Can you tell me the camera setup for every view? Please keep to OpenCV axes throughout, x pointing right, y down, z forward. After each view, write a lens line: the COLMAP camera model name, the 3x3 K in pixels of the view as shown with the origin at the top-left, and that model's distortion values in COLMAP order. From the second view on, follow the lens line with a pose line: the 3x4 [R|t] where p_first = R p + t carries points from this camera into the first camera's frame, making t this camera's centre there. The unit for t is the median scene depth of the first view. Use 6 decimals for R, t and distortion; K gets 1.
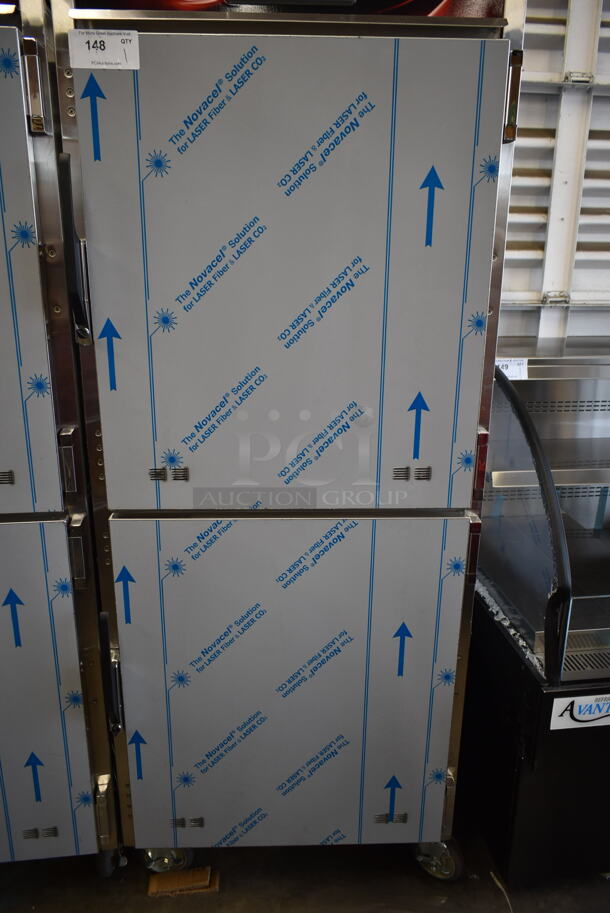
lens RADIAL K [[711.5, 0, 306.3], [0, 711.5, 456.1], [0, 0, 1]] dist [-0.019018, 0.011865]
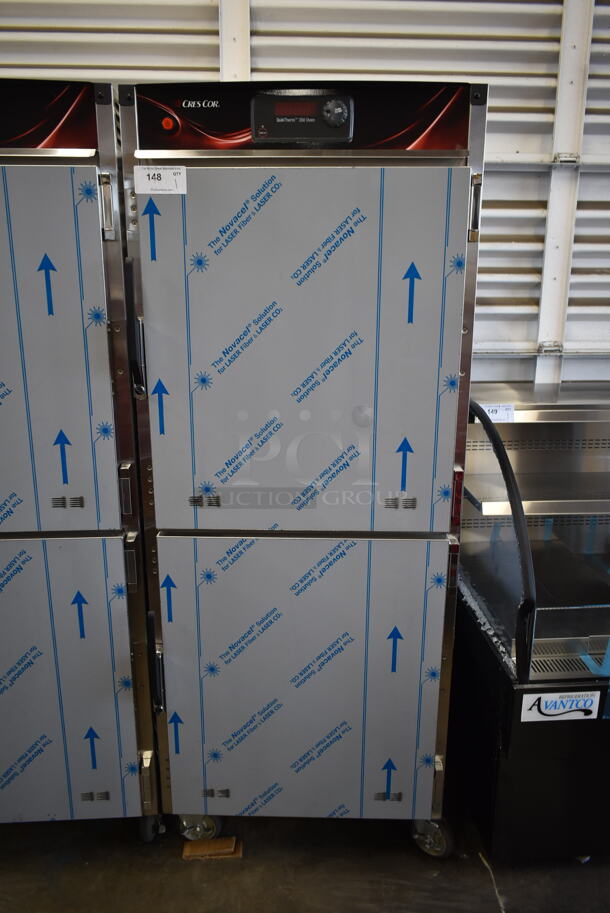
lens RADIAL K [[711.5, 0, 305.1], [0, 711.5, 454.4], [0, 0, 1]] dist [-0.019018, 0.011865]
pose [[0.998121, 0.009042, -0.060608, 0.057100], [-0.011304, 0.999248, -0.037094, -0.012036], [0.060227, 0.037709, 0.997472, -0.236196]]
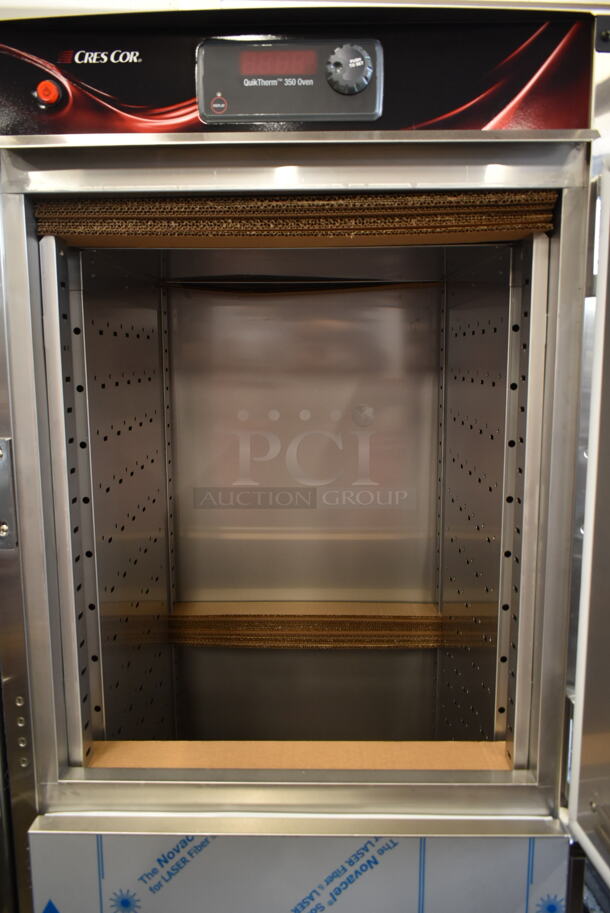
lens RADIAL K [[711.5, 0, 302.0], [0, 711.5, 454.0], [0, 0, 1]] dist [-0.019018, 0.011865]
pose [[0.998302, -0.007809, -0.057731, 0.024411], [-0.001583, 0.986974, -0.160874, -0.157099], [0.058236, 0.160692, 0.985285, 0.287779]]
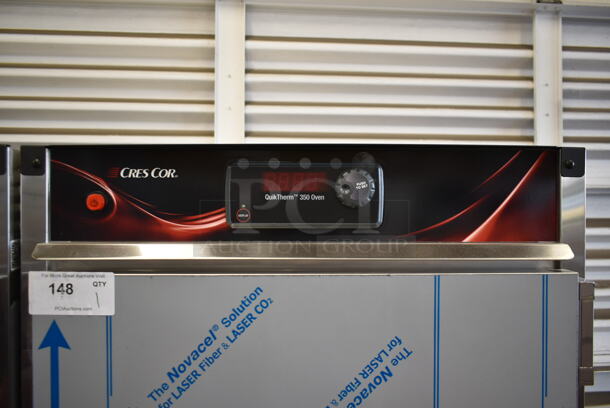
lens RADIAL K [[475.4, 0, 305.4], [0, 475.4, 204.7], [0, 0, 1]] dist [-0.019018, 0.011865]
pose [[0.999569, -0.008322, -0.028138, -0.003932], [-0.000203, 0.956957, -0.290228, -0.420184], [0.029342, 0.290109, 0.956544, 0.379284]]
